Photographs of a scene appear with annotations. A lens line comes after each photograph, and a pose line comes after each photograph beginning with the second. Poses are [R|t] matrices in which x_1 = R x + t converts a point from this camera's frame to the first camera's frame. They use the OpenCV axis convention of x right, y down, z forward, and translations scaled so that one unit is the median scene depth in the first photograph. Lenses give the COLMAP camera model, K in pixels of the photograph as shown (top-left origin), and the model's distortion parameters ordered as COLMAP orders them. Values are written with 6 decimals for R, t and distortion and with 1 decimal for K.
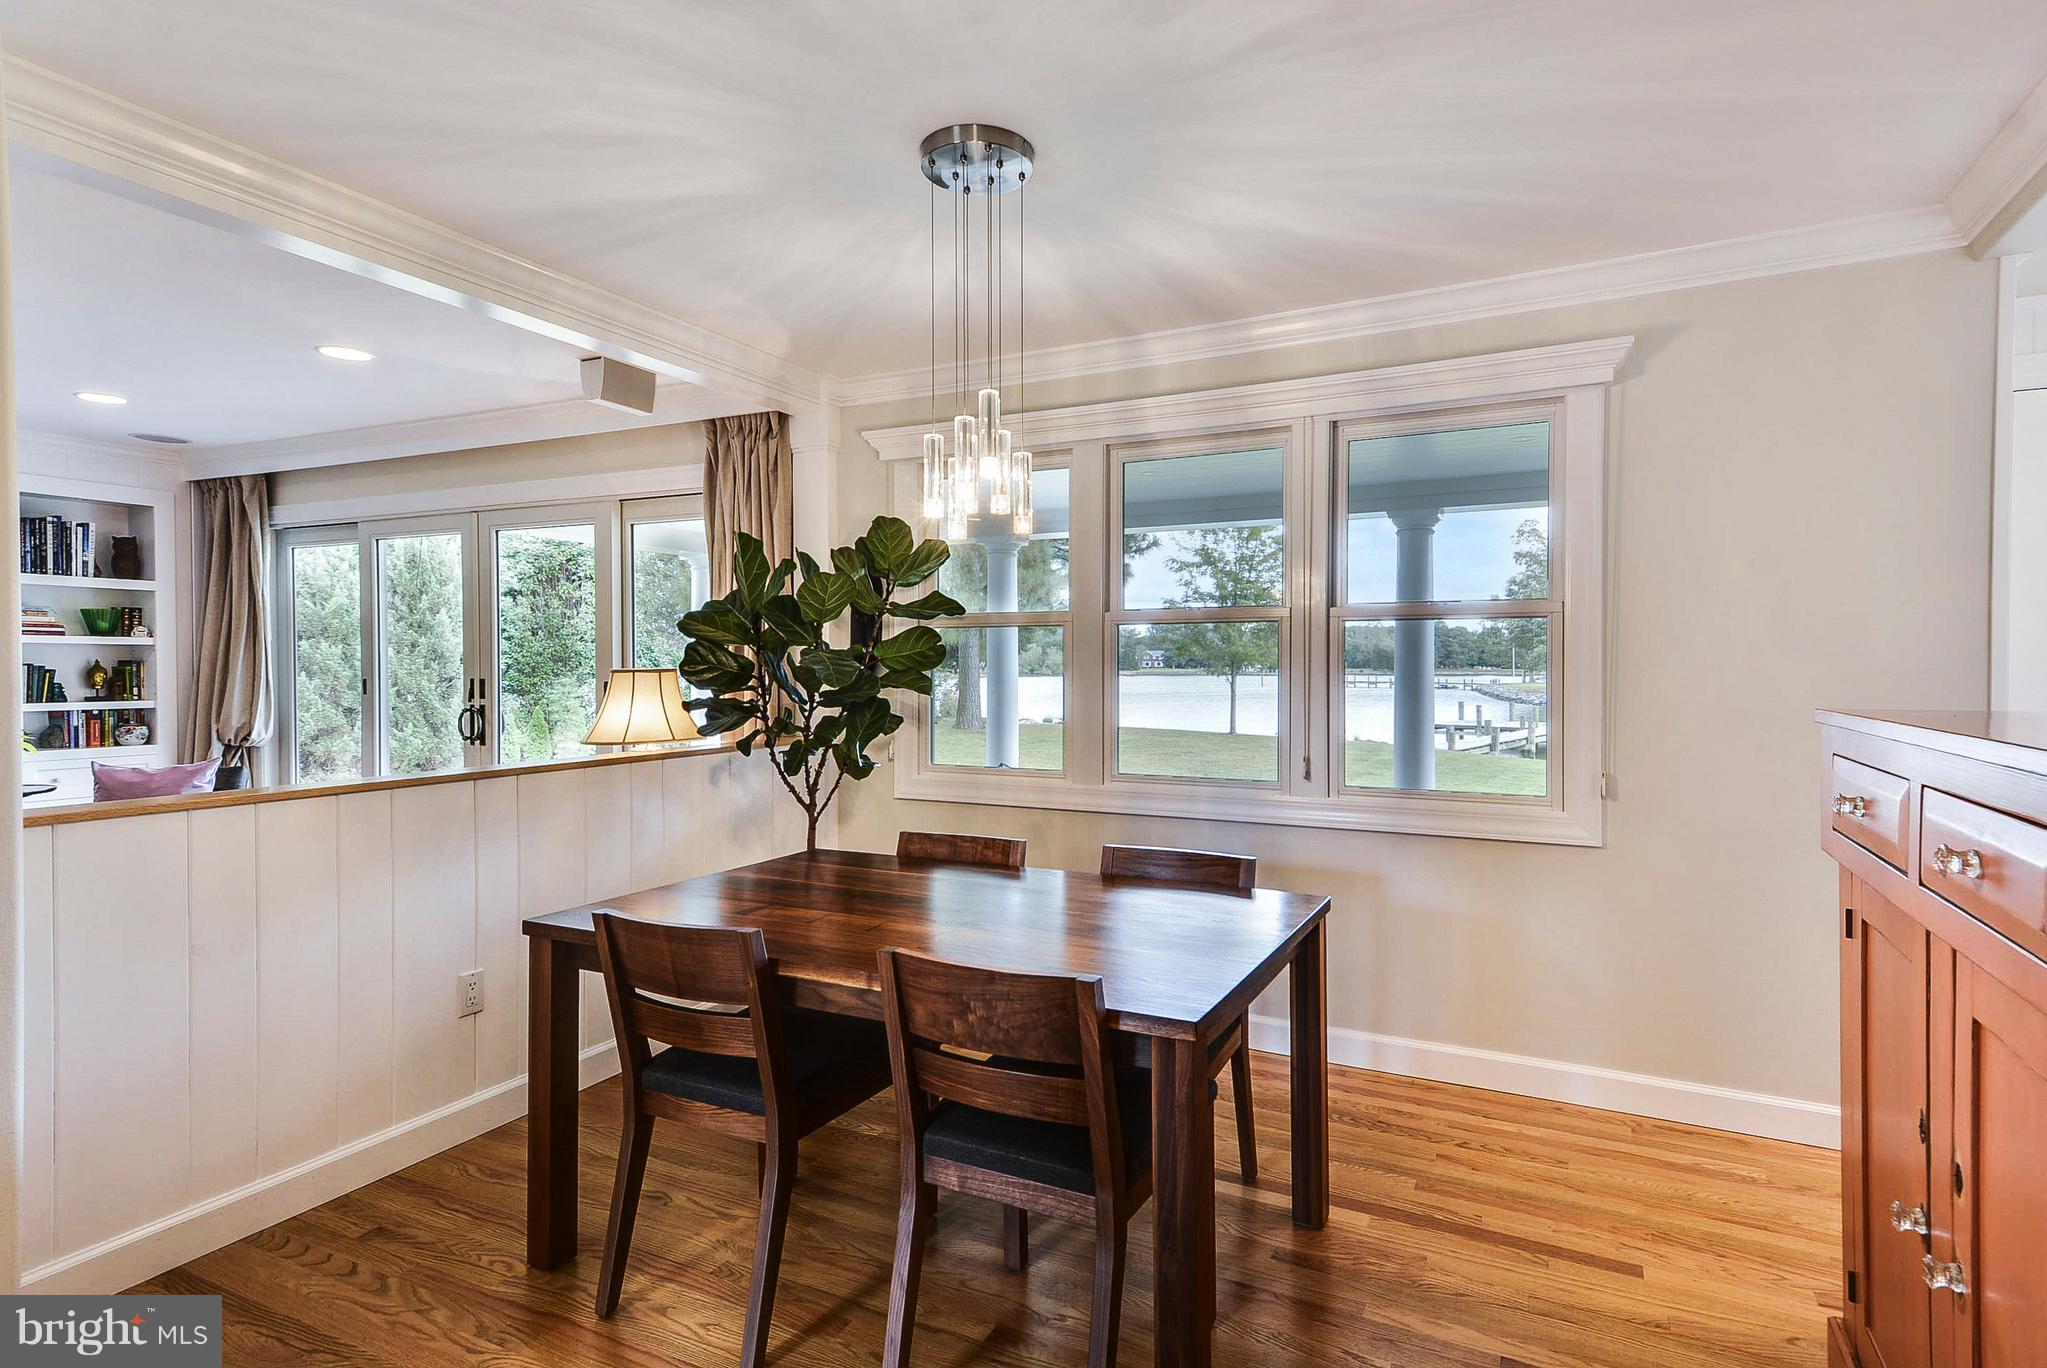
lens RADIAL K [[1092.6, 0, 1023.5], [0, 1092.6, 684.0], [0, 0, 1]] dist [0.105561, -0.081010]
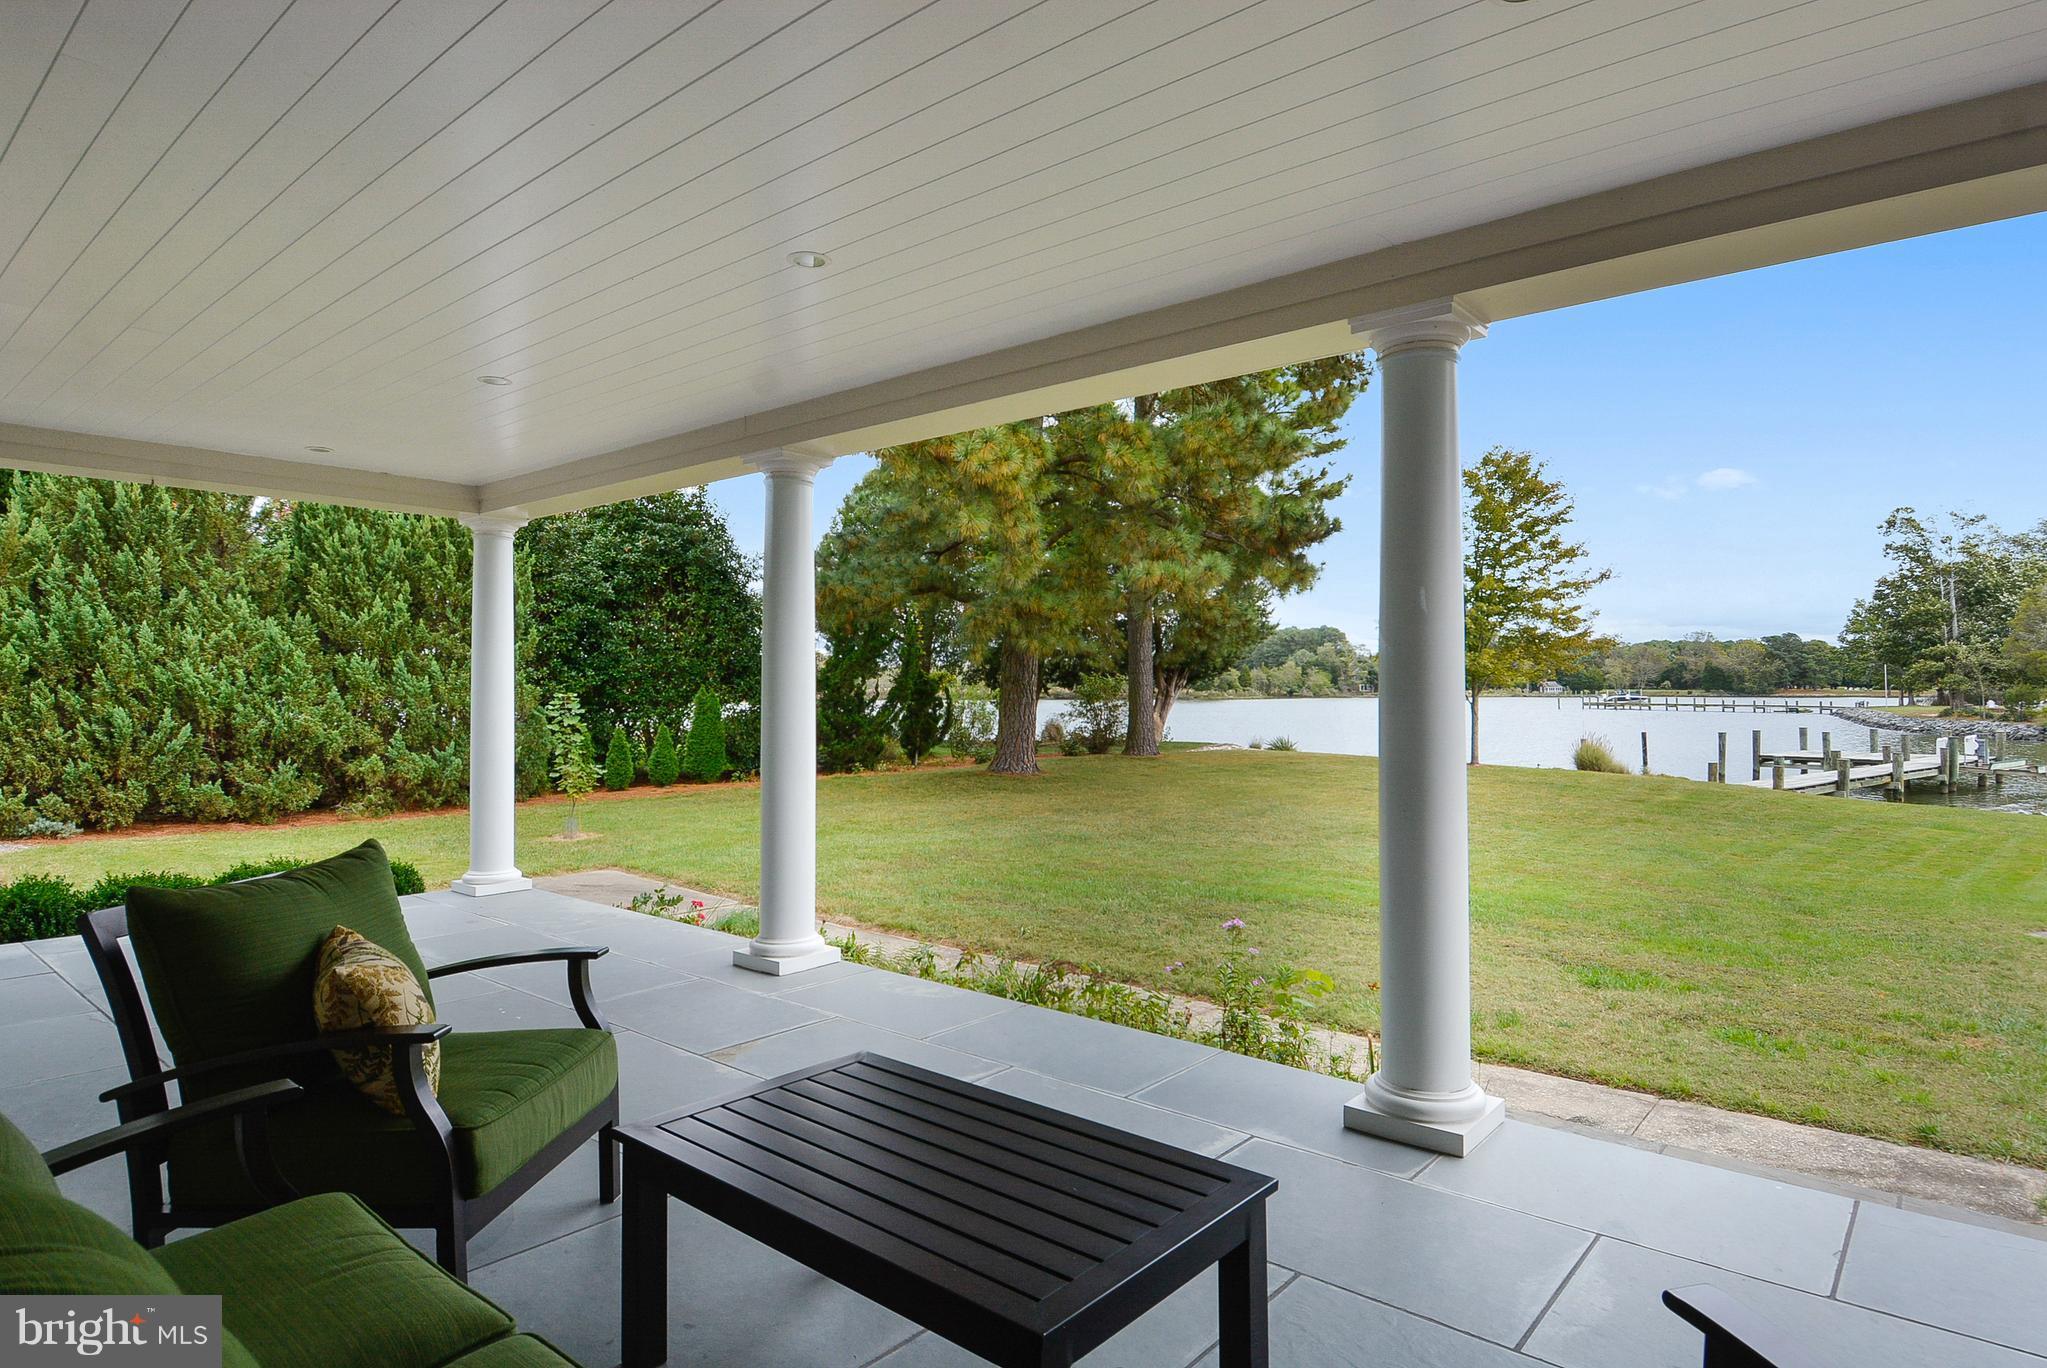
lens RADIAL K [[1092.6, 0, 1023.5], [0, 1092.6, 684.0], [0, 0, 1]] dist [0.105561, -0.081010]
pose [[0.971124, -0.004984, -0.238524, 0.057208], [-0.000056, 0.999777, -0.021116, 0.002565], [0.238576, 0.020520, 0.970907, 0.097935]]
